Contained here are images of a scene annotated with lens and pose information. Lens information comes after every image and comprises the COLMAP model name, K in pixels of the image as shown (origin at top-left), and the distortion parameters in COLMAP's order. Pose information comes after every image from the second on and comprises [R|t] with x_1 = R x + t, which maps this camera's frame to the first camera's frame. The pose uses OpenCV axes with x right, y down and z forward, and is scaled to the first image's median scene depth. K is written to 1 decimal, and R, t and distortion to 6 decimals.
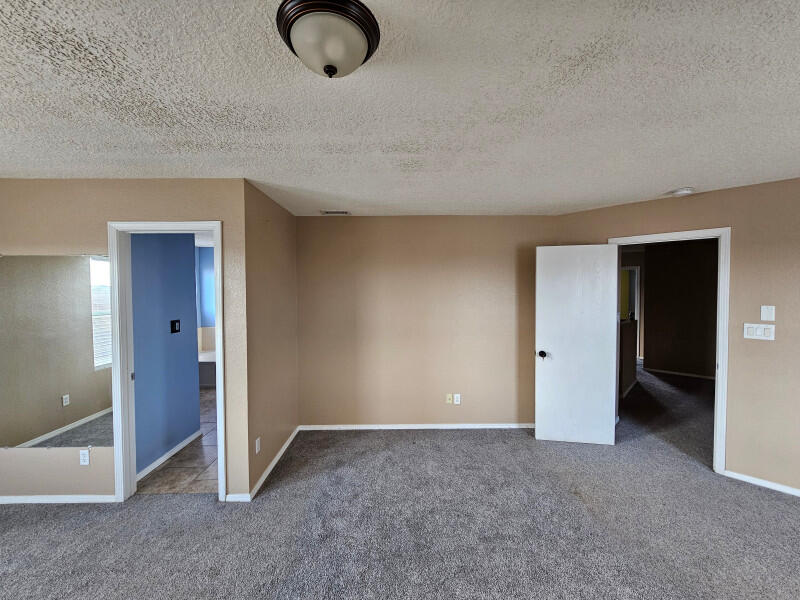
lens RADIAL K [[331.2, 0, 401.5], [0, 331.2, 298.2], [0, 0, 1]] dist [-0.006432, 0.002226]
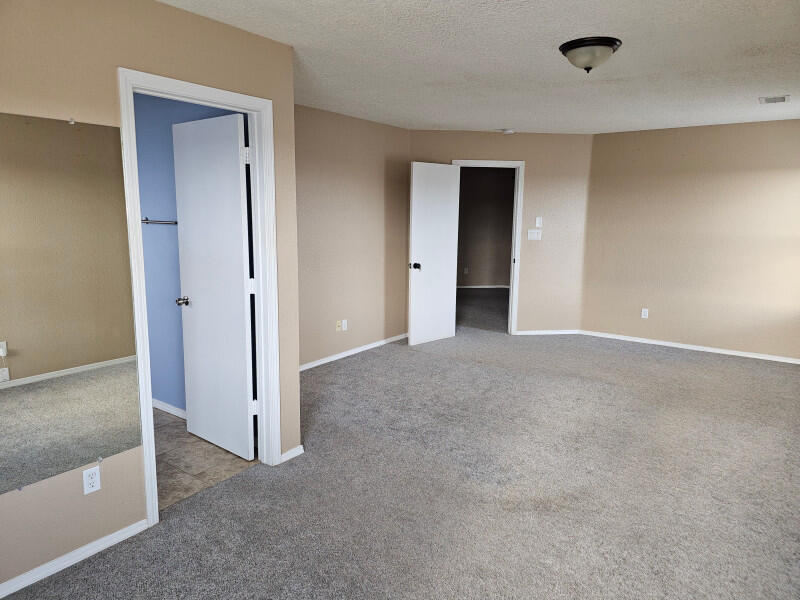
lens RADIAL K [[541.4, 0, 399.0], [0, 541.4, 296.1], [0, 0, 1]] dist [0.042123, -0.032955]
pose [[0.591504, -0.115671, 0.797962, -1.068716], [0.005920, 0.990253, 0.139157, 0.024489], [-0.806280, -0.077588, 0.586424, 0.017426]]
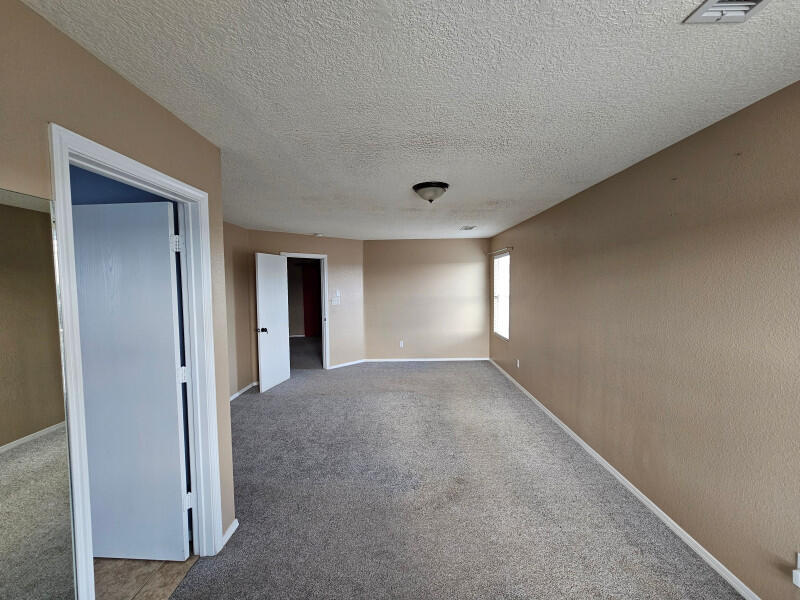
lens RADIAL K [[331.2, 0, 399.2], [0, 331.2, 297.2], [0, 0, 1]] dist [-0.006432, 0.002226]
pose [[0.022727, -0.039662, 0.998955, -1.008363], [0.037511, 0.998543, 0.038793, -0.002073], [-0.999038, 0.036590, 0.024182, 0.412452]]
